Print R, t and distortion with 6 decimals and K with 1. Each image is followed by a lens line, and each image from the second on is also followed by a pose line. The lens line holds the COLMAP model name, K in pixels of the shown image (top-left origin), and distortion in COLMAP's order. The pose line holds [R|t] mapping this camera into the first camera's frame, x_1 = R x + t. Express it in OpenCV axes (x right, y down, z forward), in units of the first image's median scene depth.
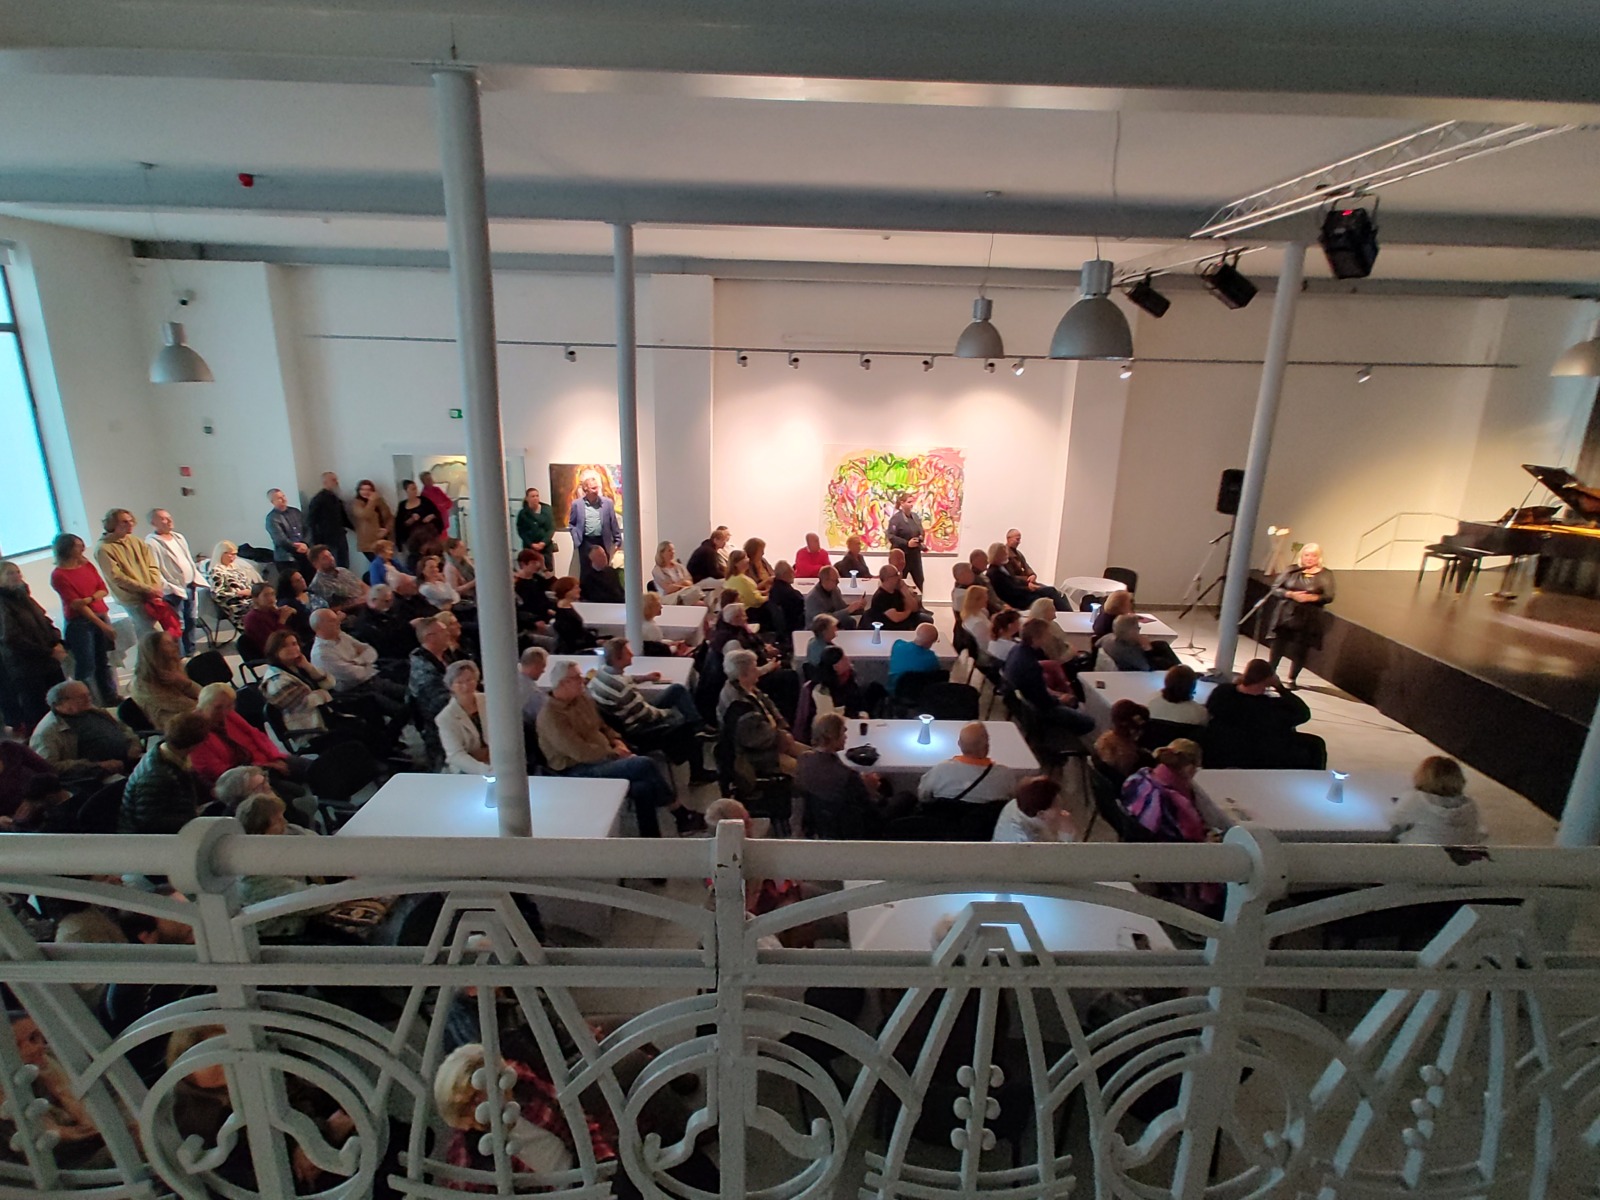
lens RADIAL K [[829.3, 0, 800.0], [0, 829.3, 600.0], [0, 0, 1]] dist [0.001491, 0.000501]
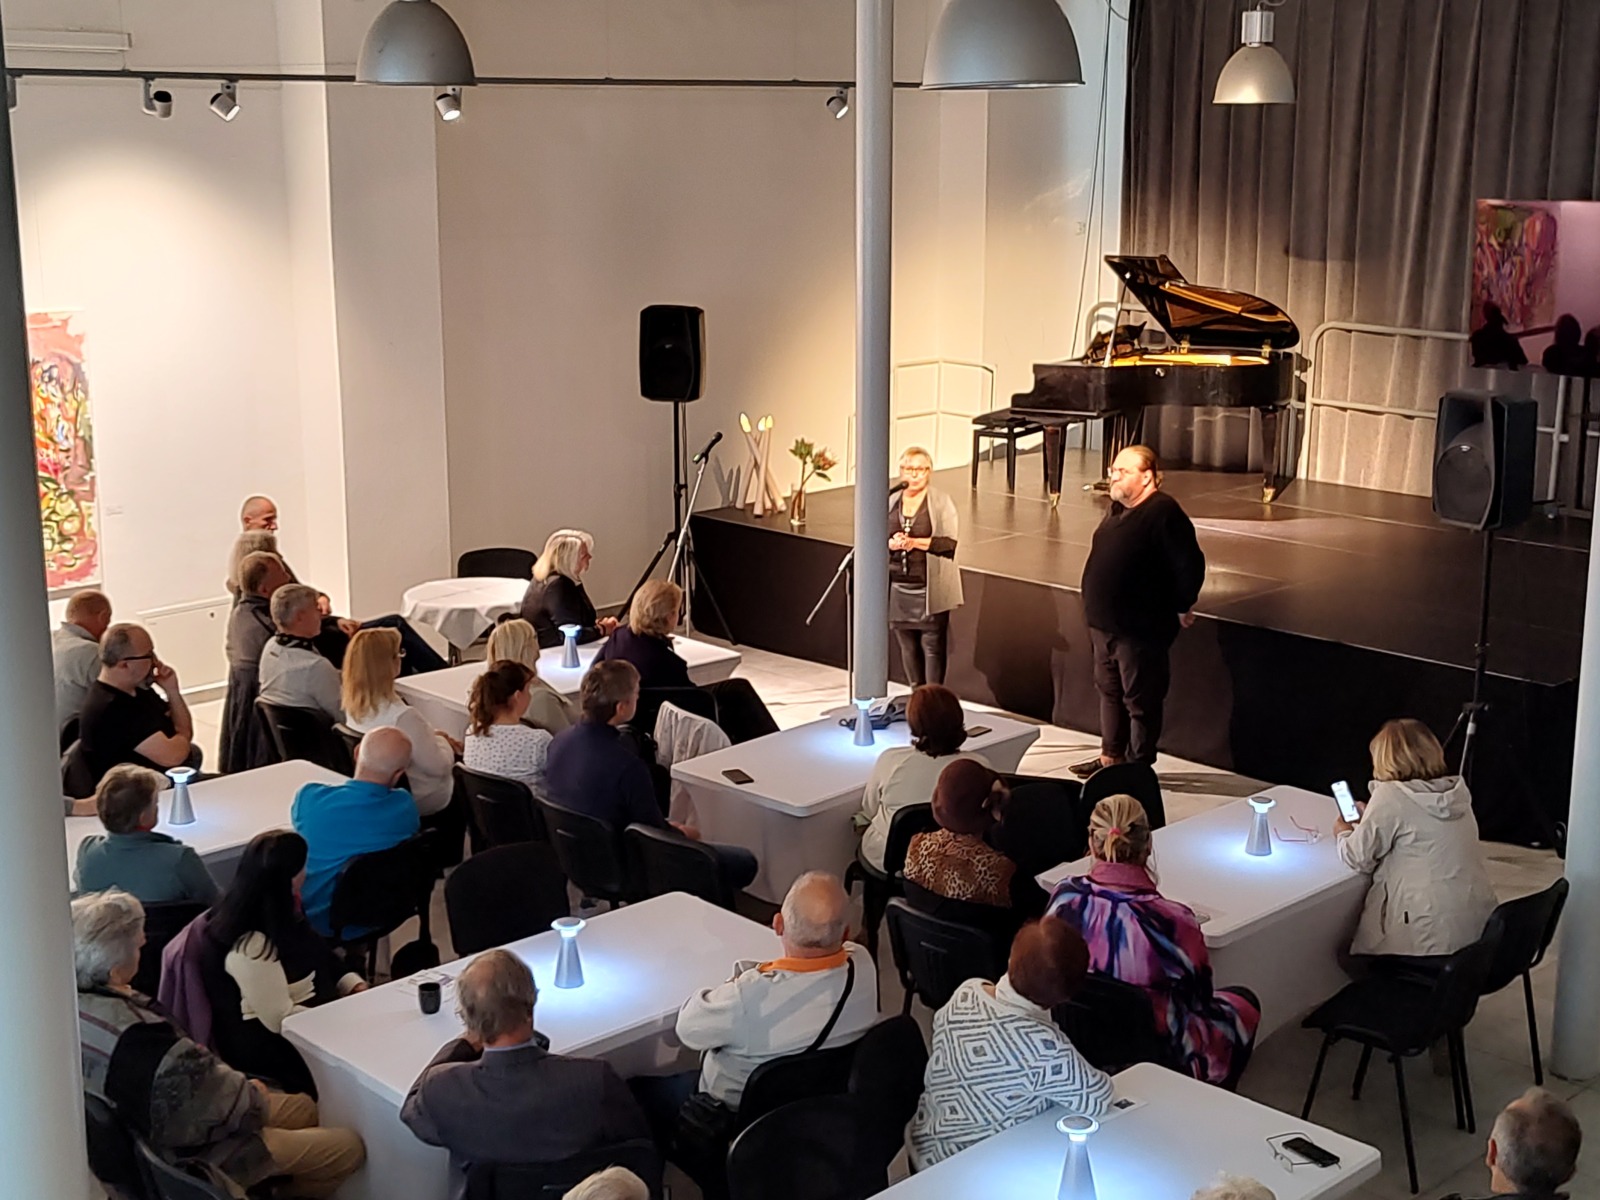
lens RADIAL K [[2137.8, 0, 830.5], [0, 2137.8, 600.1], [0, 0, 1]] dist [0.039722, -0.023745]
pose [[0.718472, -0.173471, 0.673577, -0.300250], [0.201193, 0.978834, 0.037483, -0.022040], [-0.665822, 0.108588, 0.738166, 0.050606]]
